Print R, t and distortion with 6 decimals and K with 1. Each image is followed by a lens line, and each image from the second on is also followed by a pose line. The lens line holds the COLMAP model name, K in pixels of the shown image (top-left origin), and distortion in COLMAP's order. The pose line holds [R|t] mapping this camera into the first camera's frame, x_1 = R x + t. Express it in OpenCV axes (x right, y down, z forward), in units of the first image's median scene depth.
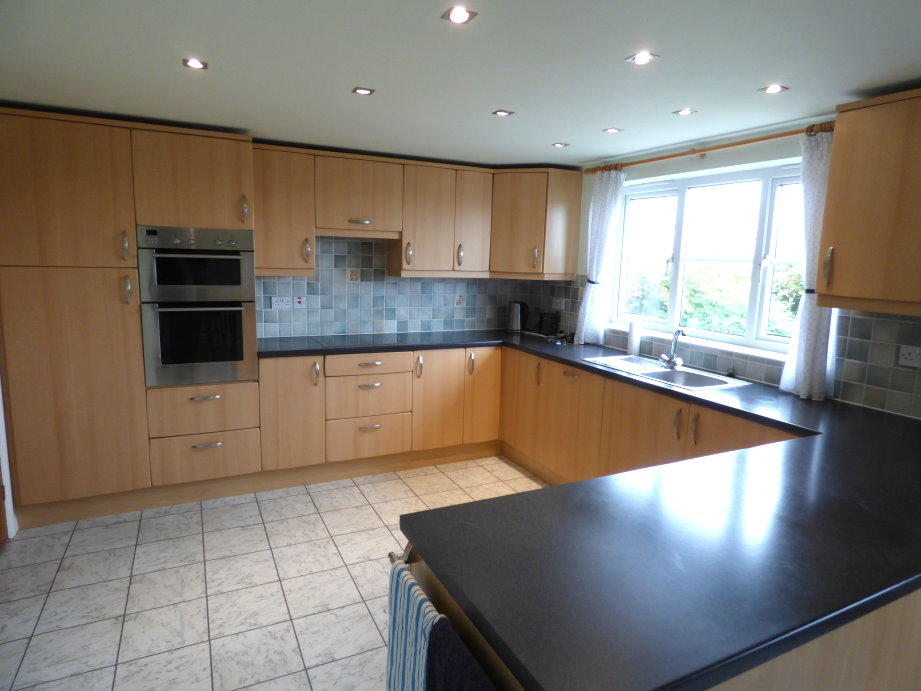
lens RADIAL K [[566.6, 0, 465.8], [0, 566.6, 340.8], [0, 0, 1]] dist [0.001641, 0.000912]
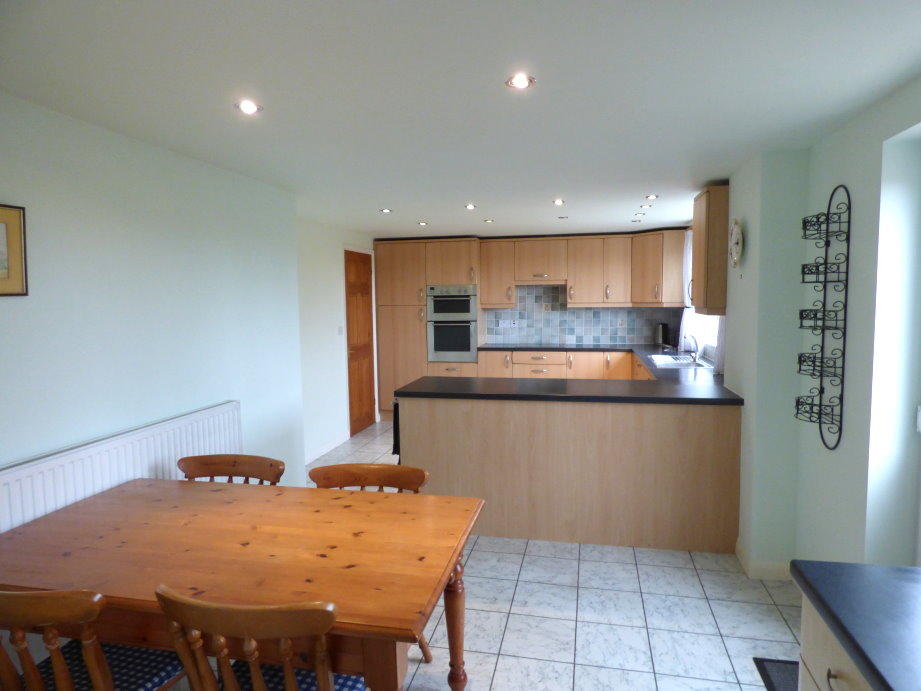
lens RADIAL K [[566.6, 0, 465.8], [0, 566.6, 340.8], [0, 0, 1]] dist [0.001641, 0.000912]
pose [[0.780502, 0.009468, -0.625081, 0.674825], [-0.056736, 0.996832, -0.055744, 0.089978], [0.622573, 0.078973, 0.778566, -0.437543]]
